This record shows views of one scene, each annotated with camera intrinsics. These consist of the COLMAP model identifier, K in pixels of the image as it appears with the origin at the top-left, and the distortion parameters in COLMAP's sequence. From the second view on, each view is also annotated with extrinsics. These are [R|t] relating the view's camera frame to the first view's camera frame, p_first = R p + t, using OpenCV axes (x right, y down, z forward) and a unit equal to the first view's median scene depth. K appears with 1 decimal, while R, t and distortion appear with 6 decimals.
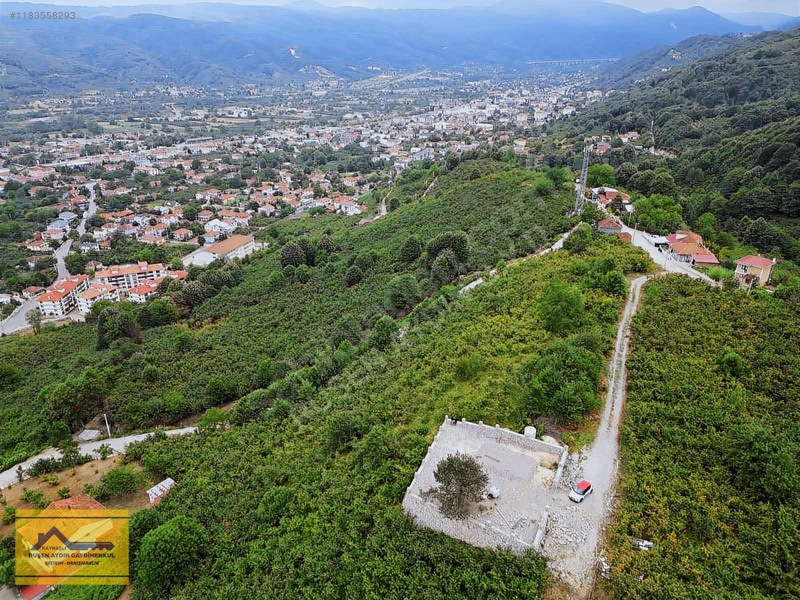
lens RADIAL K [[556.2, 0, 400.0], [0, 556.2, 300.0], [0, 0, 1]] dist [0.070423, -0.061216]
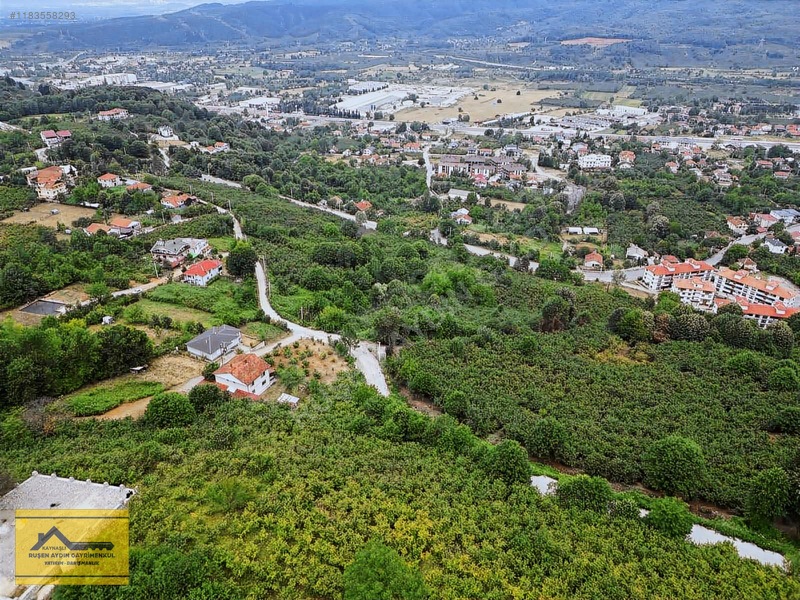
lens RADIAL K [[556.2, 0, 400.0], [0, 556.2, 300.0], [0, 0, 1]] dist [0.070423, -0.061216]
pose [[0.179467, 0.456053, -0.871669, 0.135599], [-0.399596, 0.843461, 0.359022, -0.089188], [0.898952, 0.283883, 0.333610, 0.166508]]
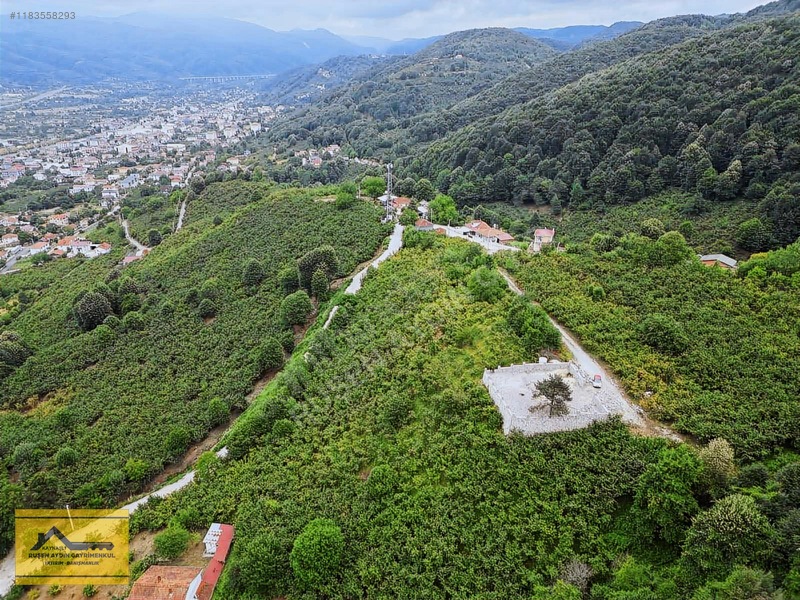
lens RADIAL K [[556.2, 0, 400.0], [0, 556.2, 300.0], [0, 0, 1]] dist [0.070423, -0.061216]
pose [[0.841019, -0.207408, 0.499668, -0.125357], [0.218291, 0.975168, 0.037367, -0.009368], [-0.495010, 0.077647, 0.865411, -0.016872]]
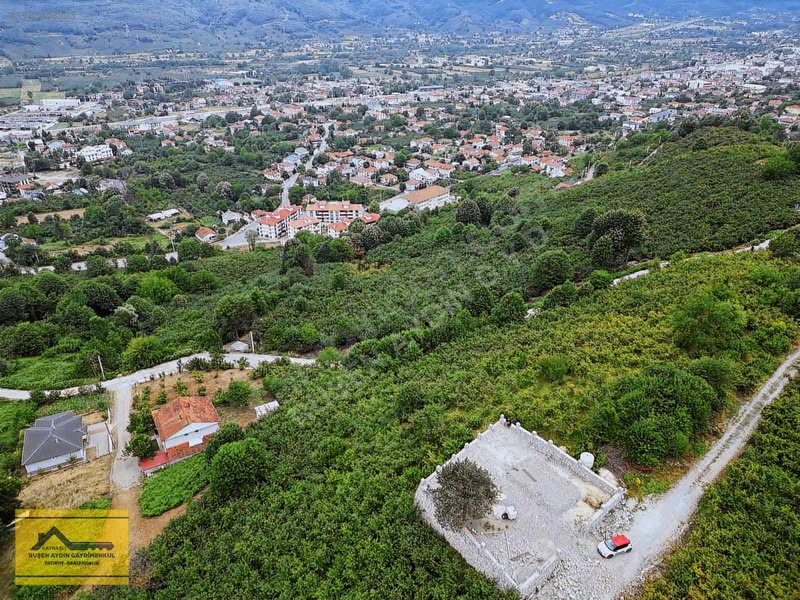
lens RADIAL K [[556.2, 0, 400.0], [0, 556.2, 300.0], [0, 0, 1]] dist [0.070423, -0.061216]
pose [[0.919037, 0.187863, -0.346524, 0.035338], [-0.160739, 0.981320, 0.105702, -0.007361], [0.359908, -0.041444, 0.932067, 0.017747]]
